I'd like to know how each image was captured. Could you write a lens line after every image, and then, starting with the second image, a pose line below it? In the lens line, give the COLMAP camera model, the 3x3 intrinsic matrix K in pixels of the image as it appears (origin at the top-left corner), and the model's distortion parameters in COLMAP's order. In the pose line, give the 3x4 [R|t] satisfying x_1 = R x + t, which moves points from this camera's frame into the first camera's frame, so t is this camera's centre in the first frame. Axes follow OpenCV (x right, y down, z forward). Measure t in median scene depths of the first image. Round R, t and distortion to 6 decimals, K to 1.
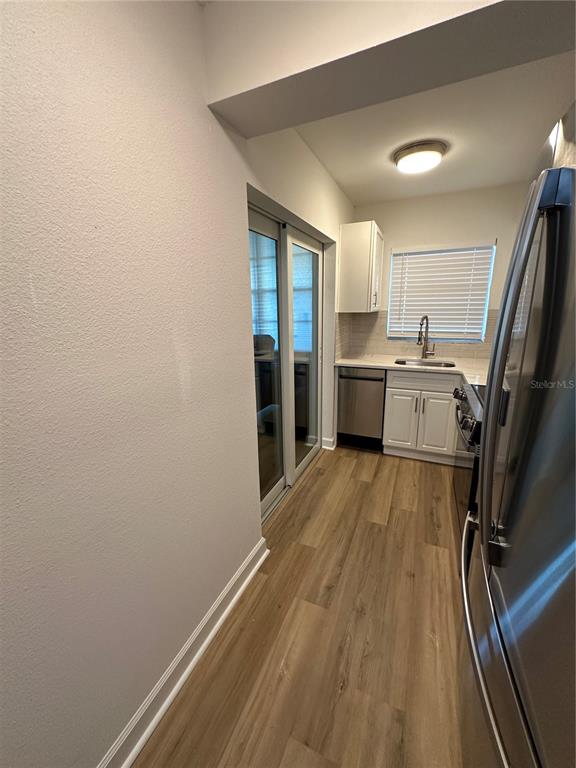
lens RADIAL K [[308.3, 0, 288.0], [0, 308.3, 384.0], [0, 0, 1]] dist [-0.001827, -0.000191]
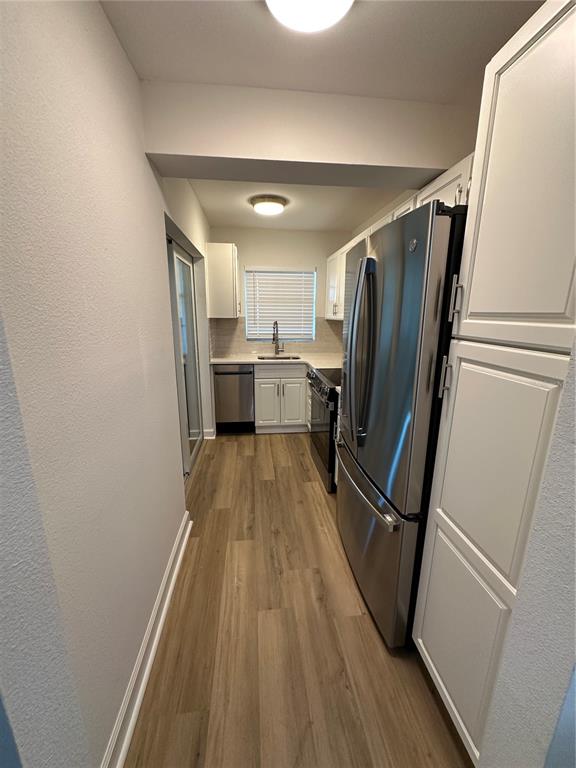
lens RADIAL K [[308.3, 0, 288.0], [0, 308.3, 384.0], [0, 0, 1]] dist [-0.001827, -0.000191]
pose [[0.861351, -0.093298, 0.499370, -0.188311], [0.101835, 0.994749, 0.010198, 0.033751], [-0.497699, 0.042069, 0.866329, -0.138880]]
